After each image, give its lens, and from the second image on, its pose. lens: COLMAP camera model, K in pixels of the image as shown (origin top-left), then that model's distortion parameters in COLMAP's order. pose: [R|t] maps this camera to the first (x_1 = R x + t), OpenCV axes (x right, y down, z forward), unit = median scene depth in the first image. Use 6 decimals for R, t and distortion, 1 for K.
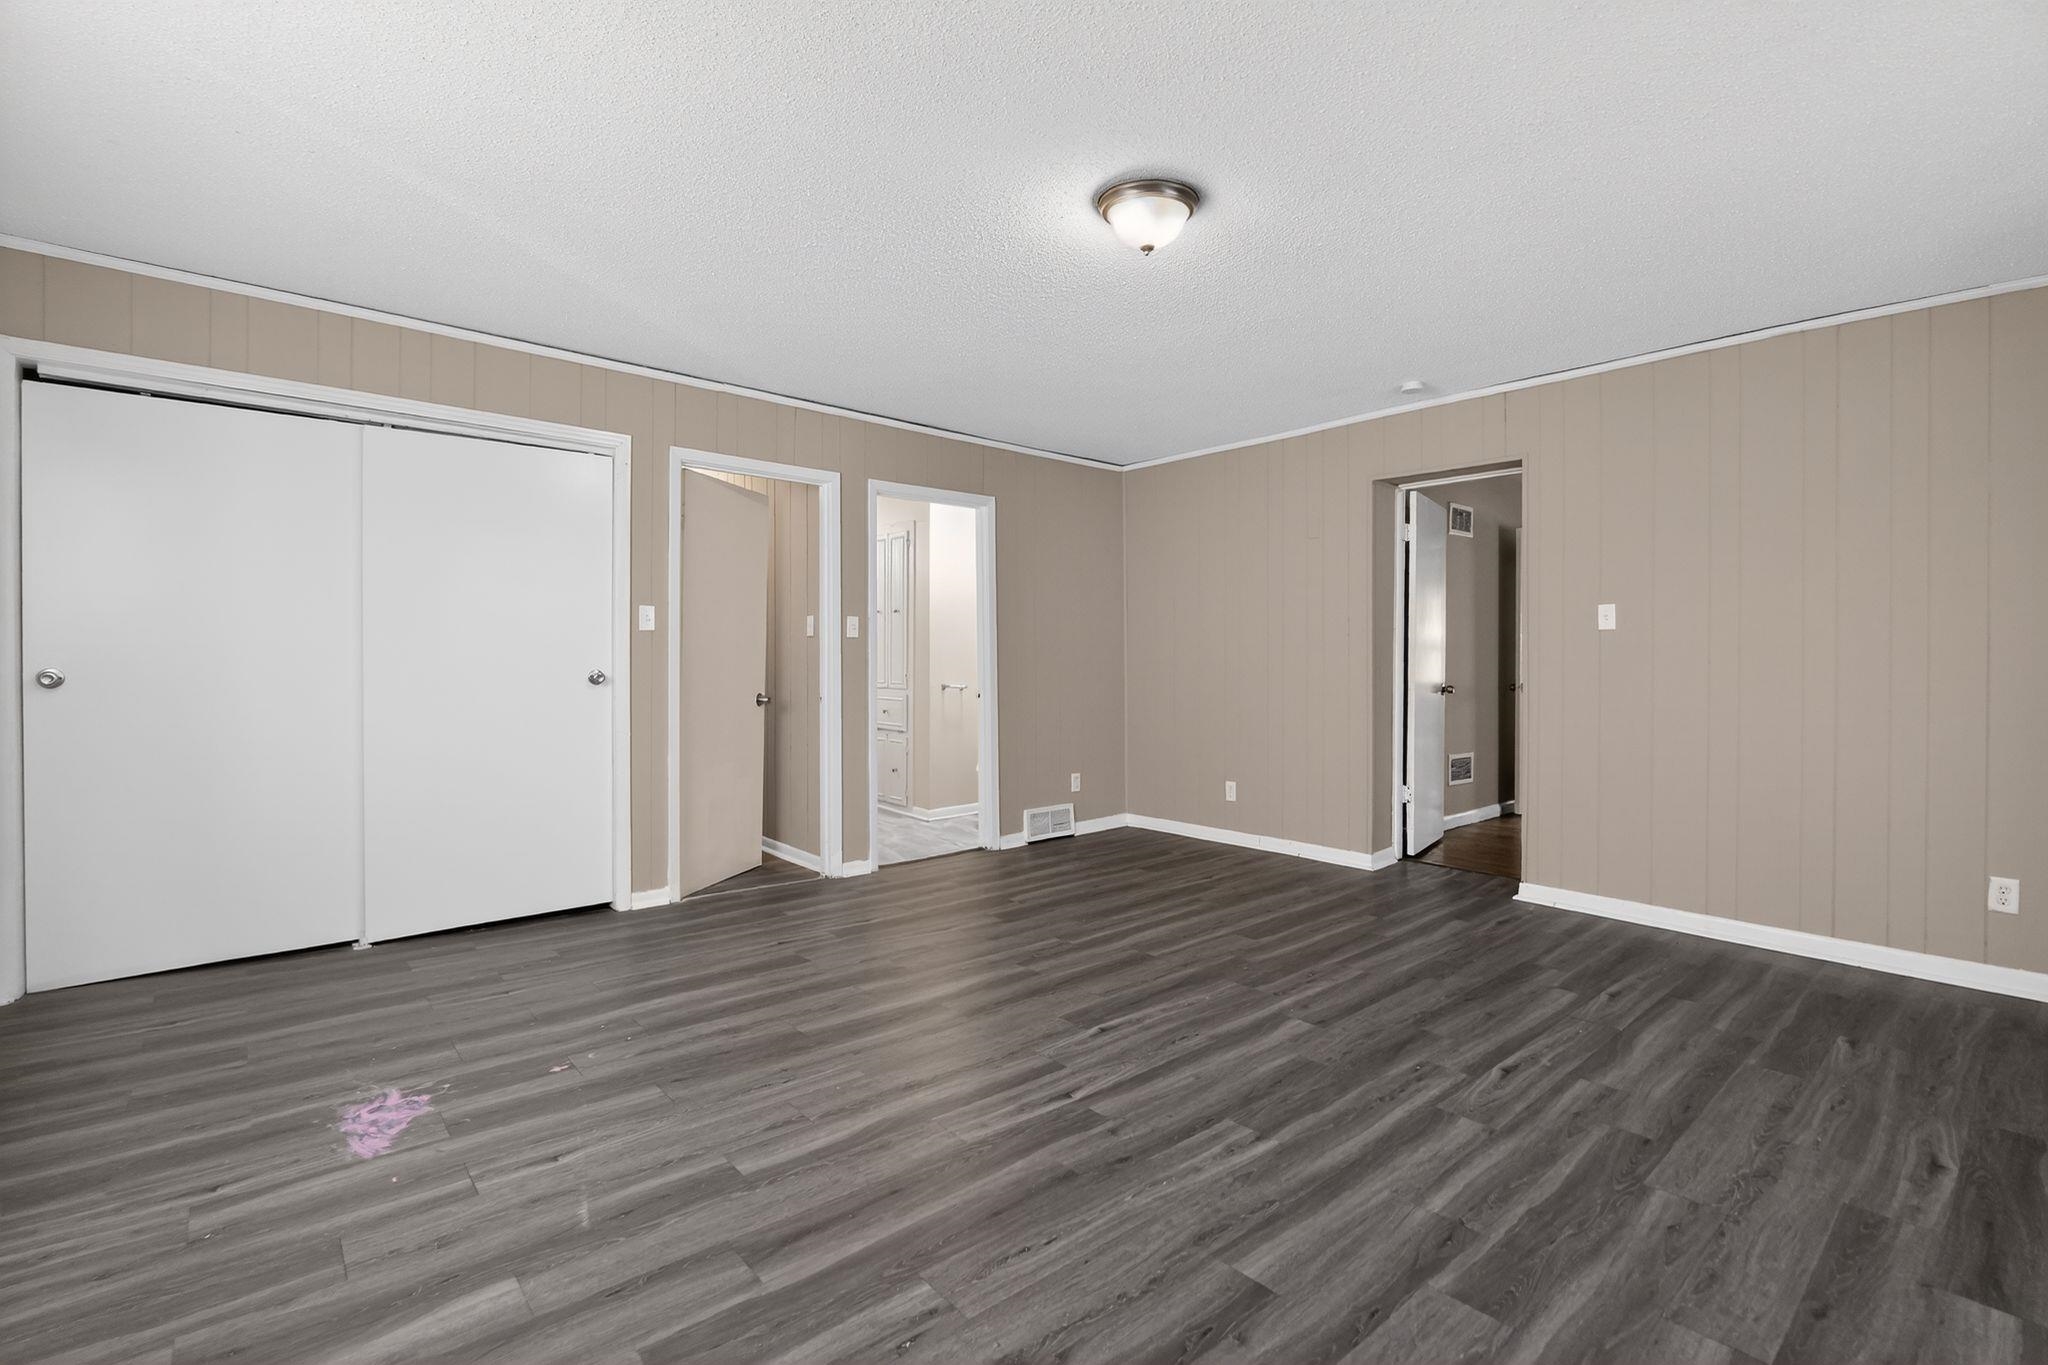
lens RADIAL K [[926.8, 0, 1022.7], [0, 926.8, 658.7], [0, 0, 1]] dist [-0.014114, 0.000529]
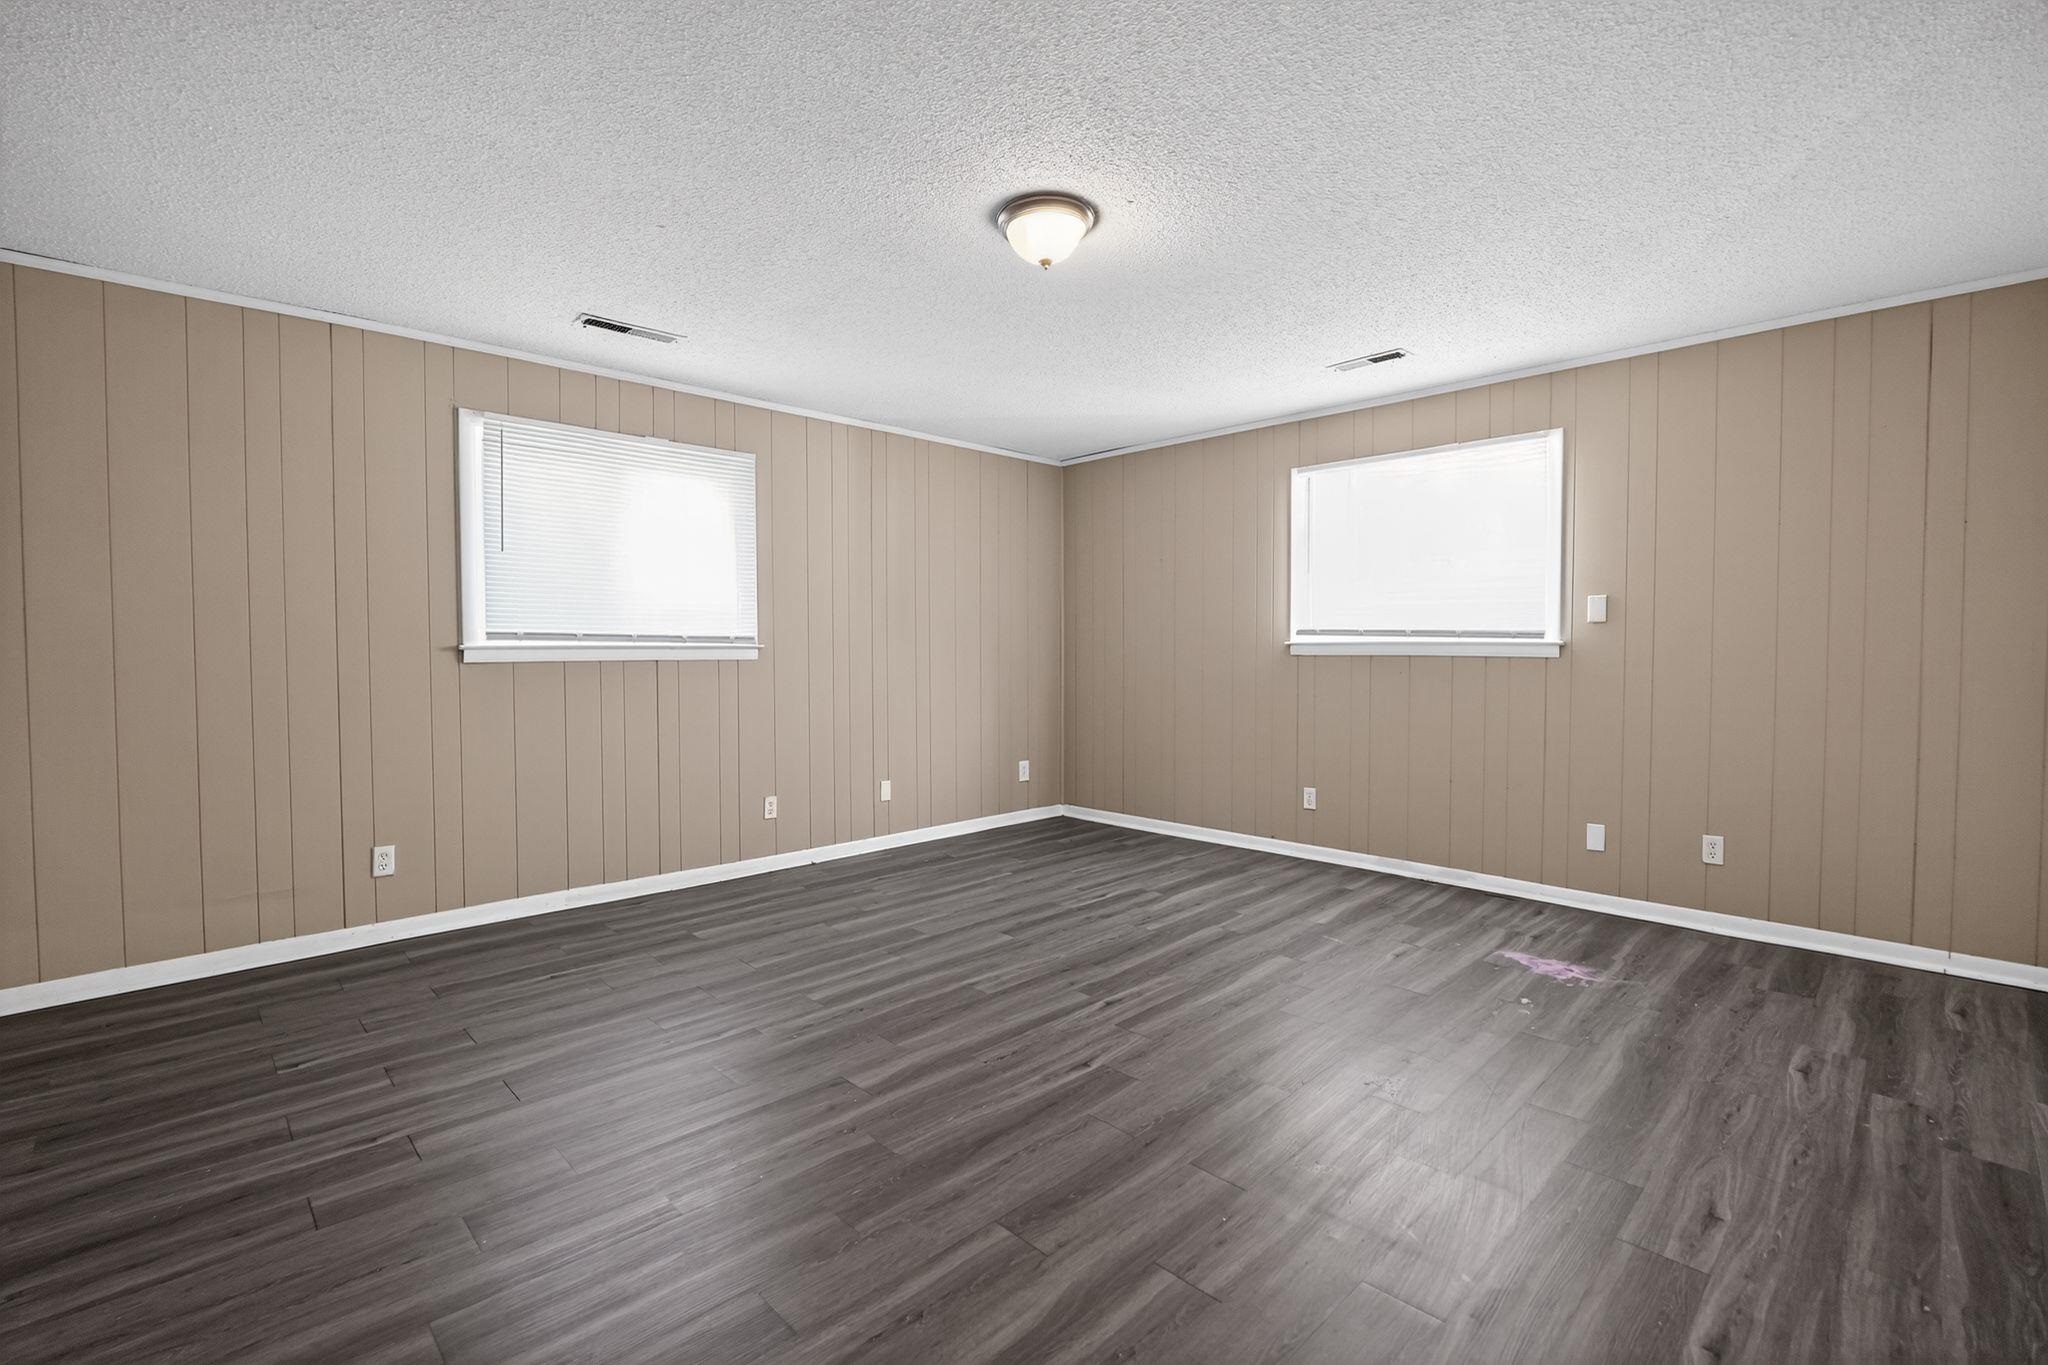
lens RADIAL K [[926.8, 0, 1022.7], [0, 926.8, 658.7], [0, 0, 1]] dist [-0.014114, 0.000529]
pose [[-0.998227, -0.005493, -0.059266, 0.255648], [-0.006214, 0.999909, 0.011983, -0.020138], [0.059195, 0.012330, -0.998170, 2.363631]]
